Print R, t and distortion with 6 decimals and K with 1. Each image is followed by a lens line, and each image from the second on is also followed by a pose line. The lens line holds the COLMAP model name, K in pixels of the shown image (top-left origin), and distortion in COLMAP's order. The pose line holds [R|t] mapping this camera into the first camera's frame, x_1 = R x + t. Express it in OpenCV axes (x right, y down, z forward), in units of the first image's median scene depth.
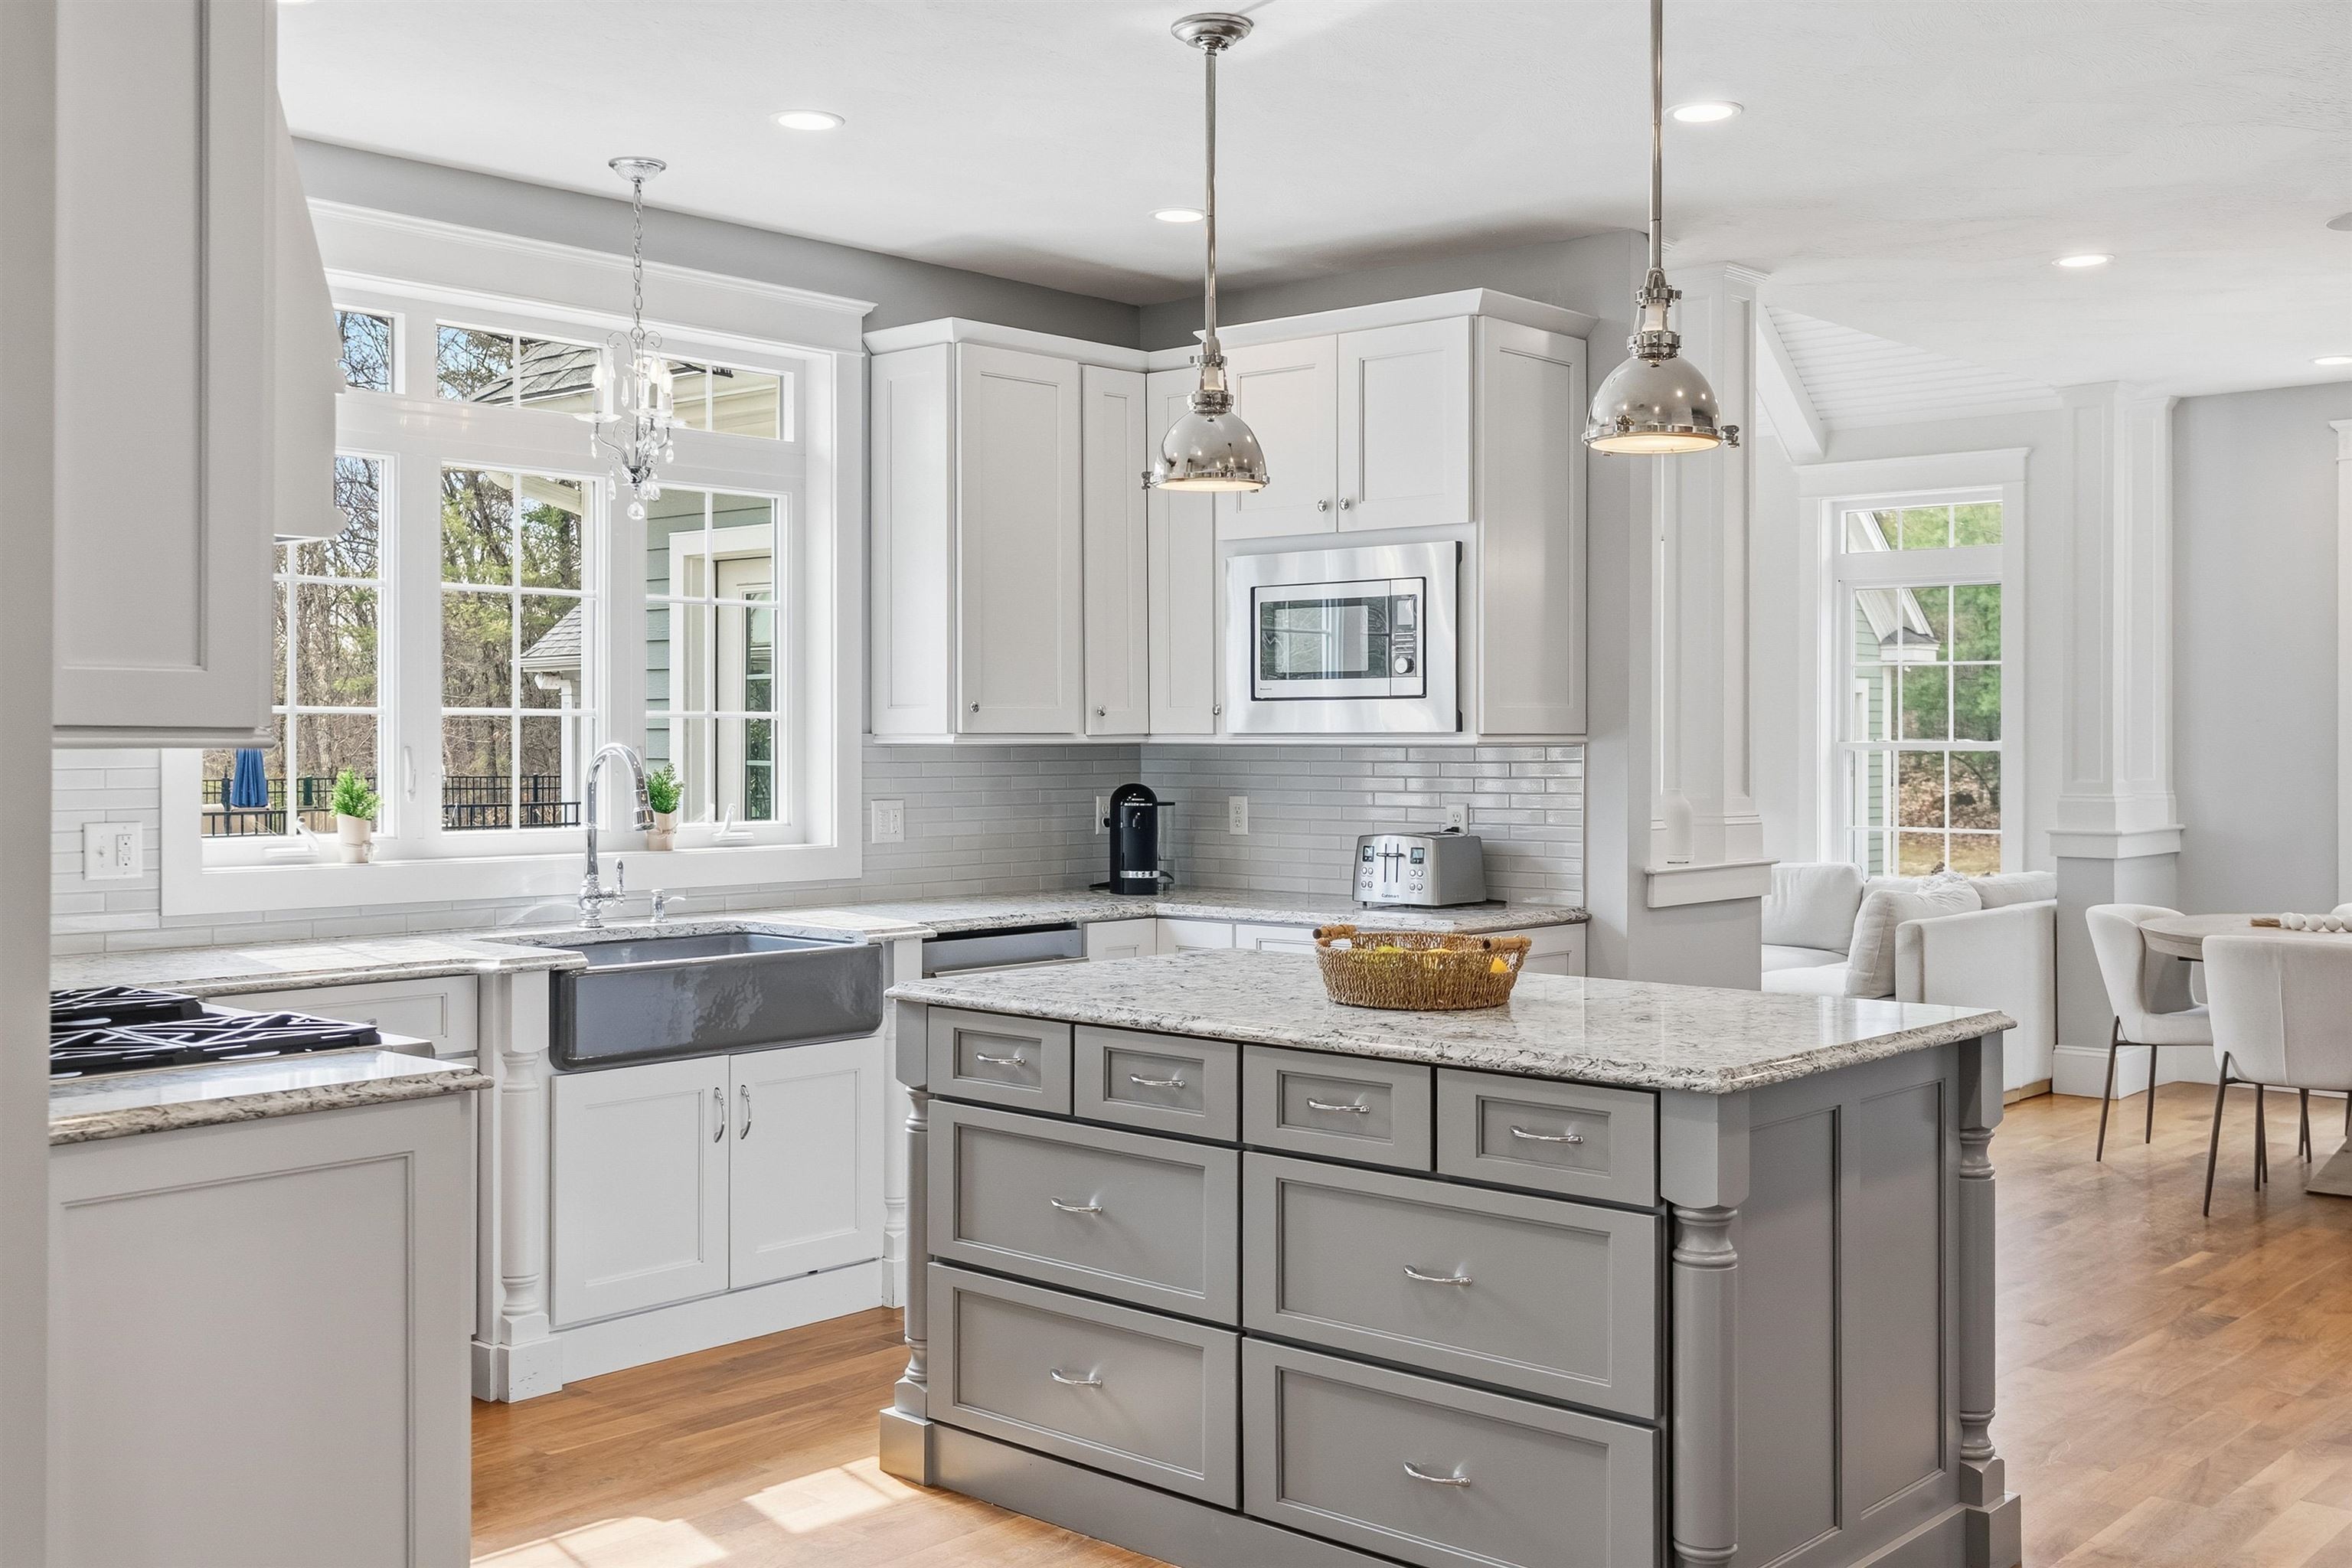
lens RADIAL K [[2272.9, 0, 1176.0], [0, 2272.9, 784.0], [0, 0, 1]] dist [0.003859, 0.001529]
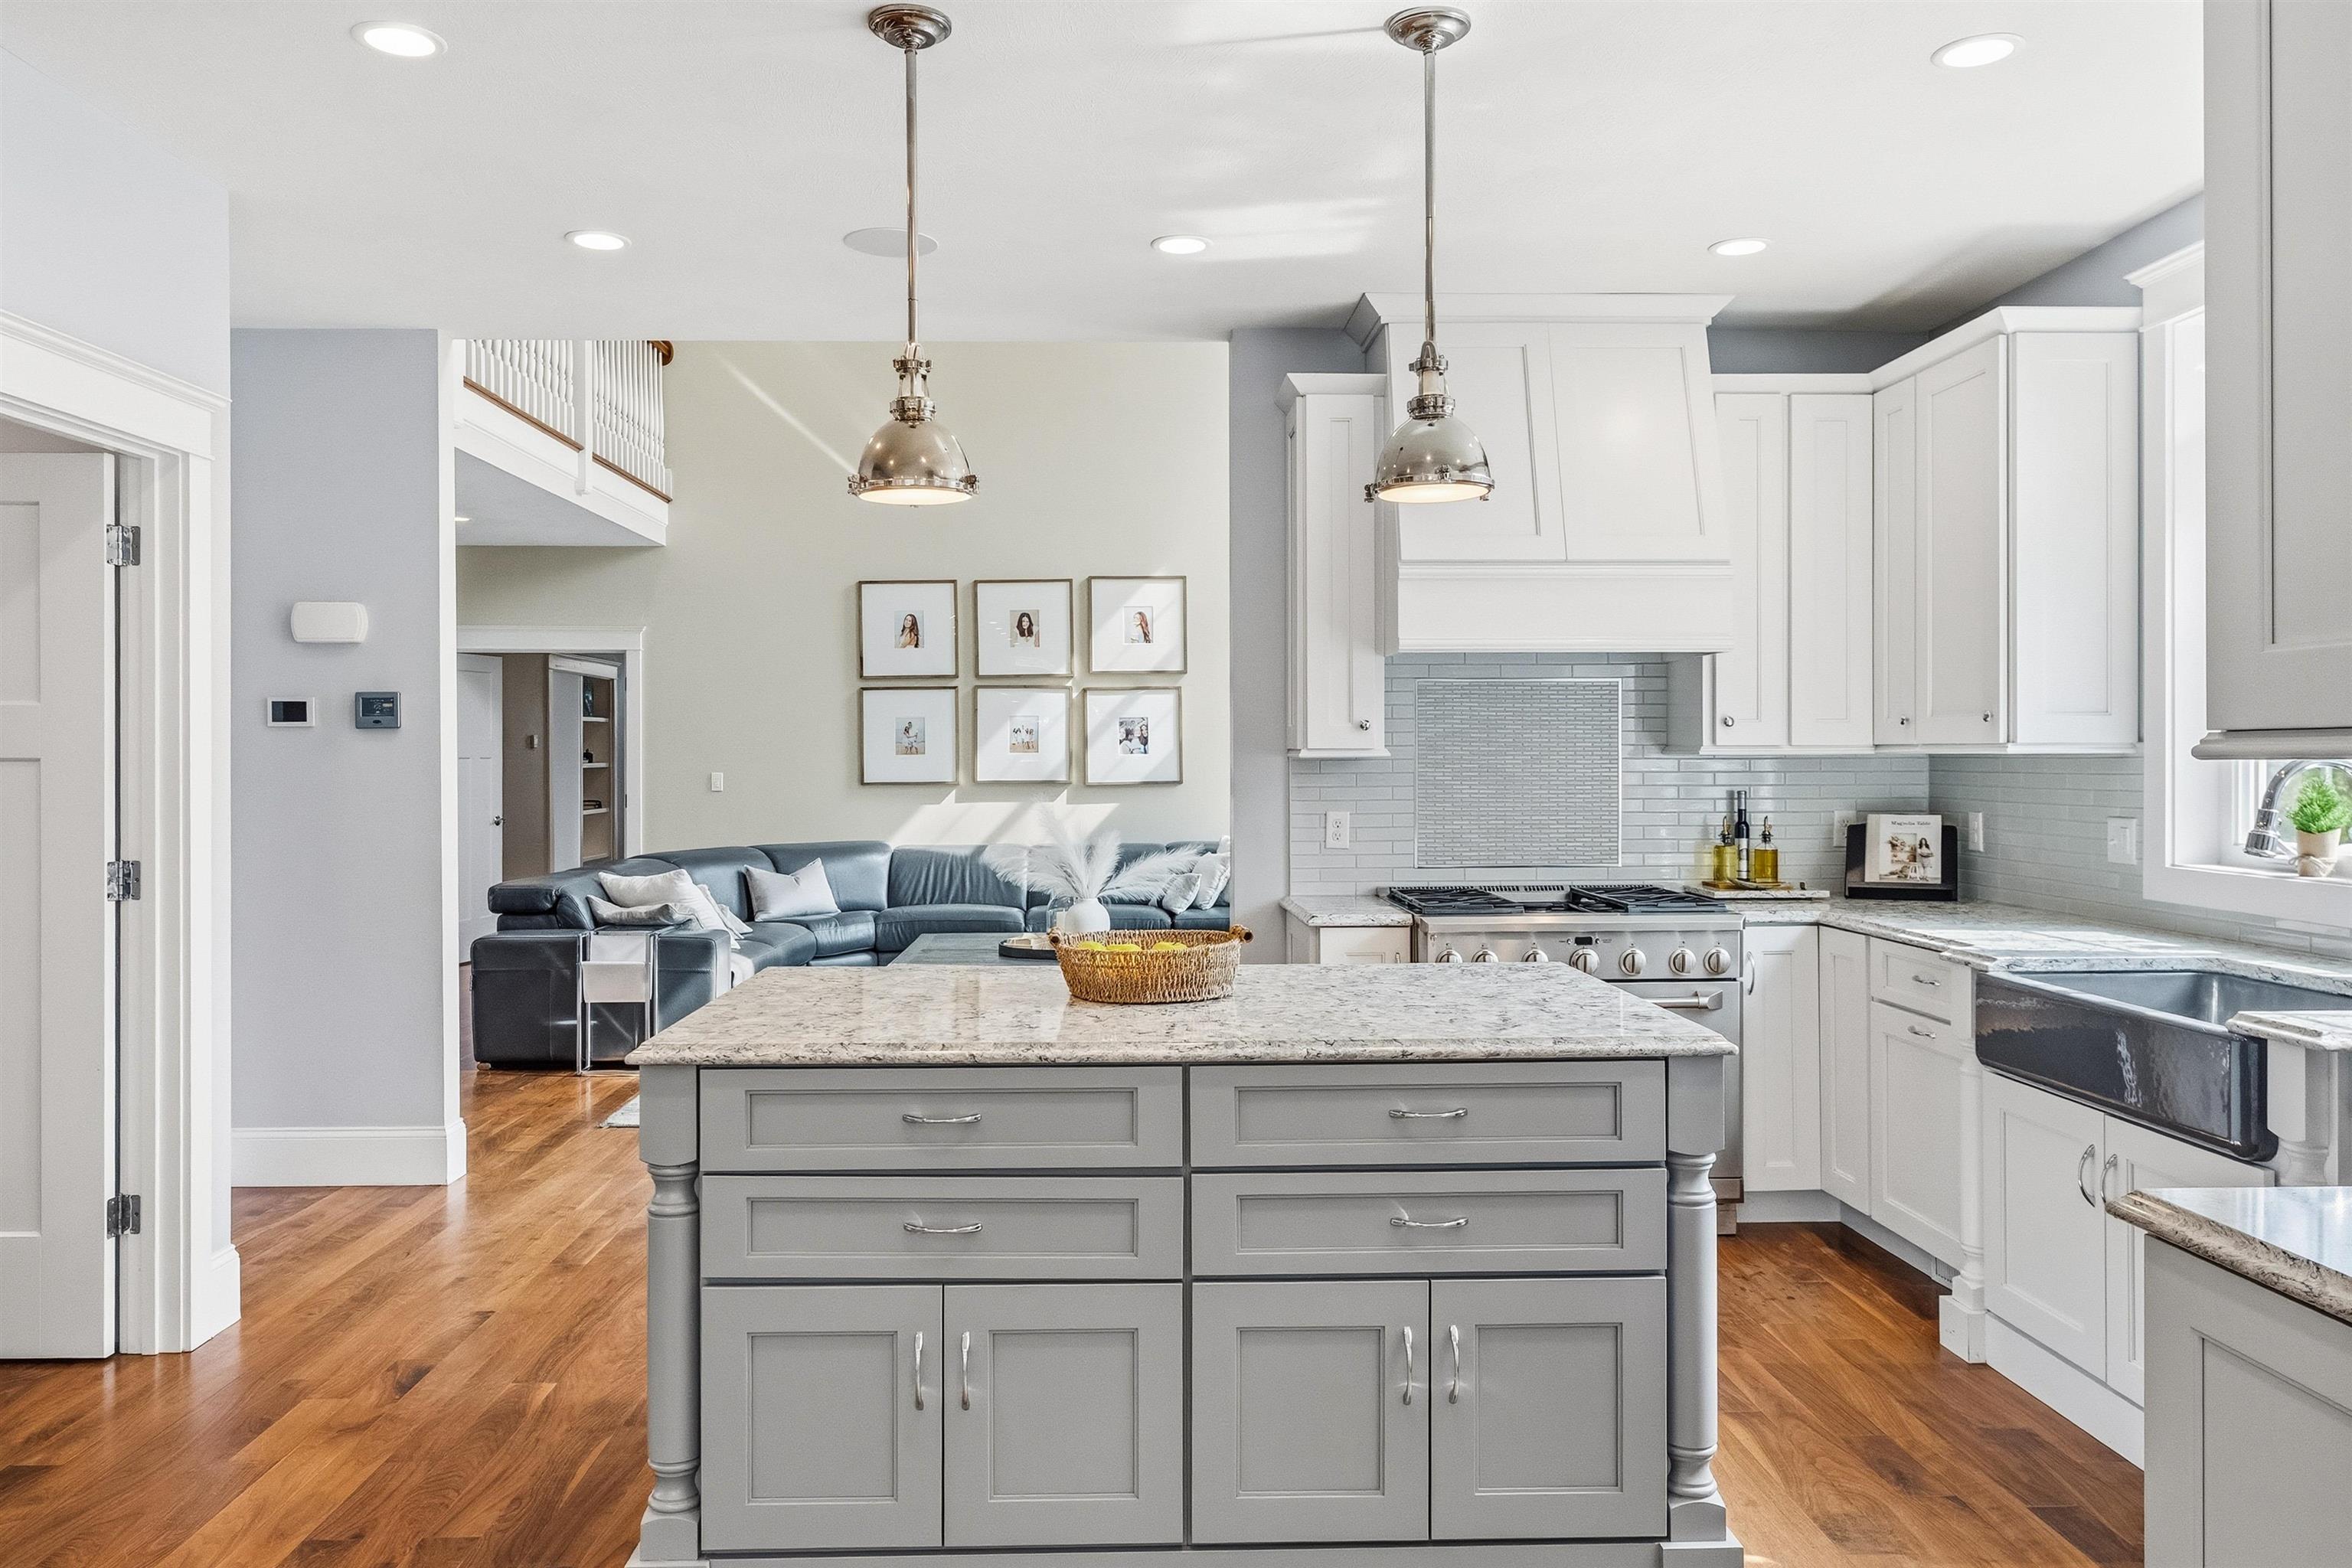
lens RADIAL K [[1780.9, 0, 1176.0], [0, 1780.9, 784.0], [0, 0, 1]] dist [0.002619, 0.001717]
pose [[0.709988, -0.009893, 0.704144, -0.547826], [0.012831, 0.999917, 0.001111, -0.007682], [-0.704097, 0.008246, 0.710056, 0.487916]]
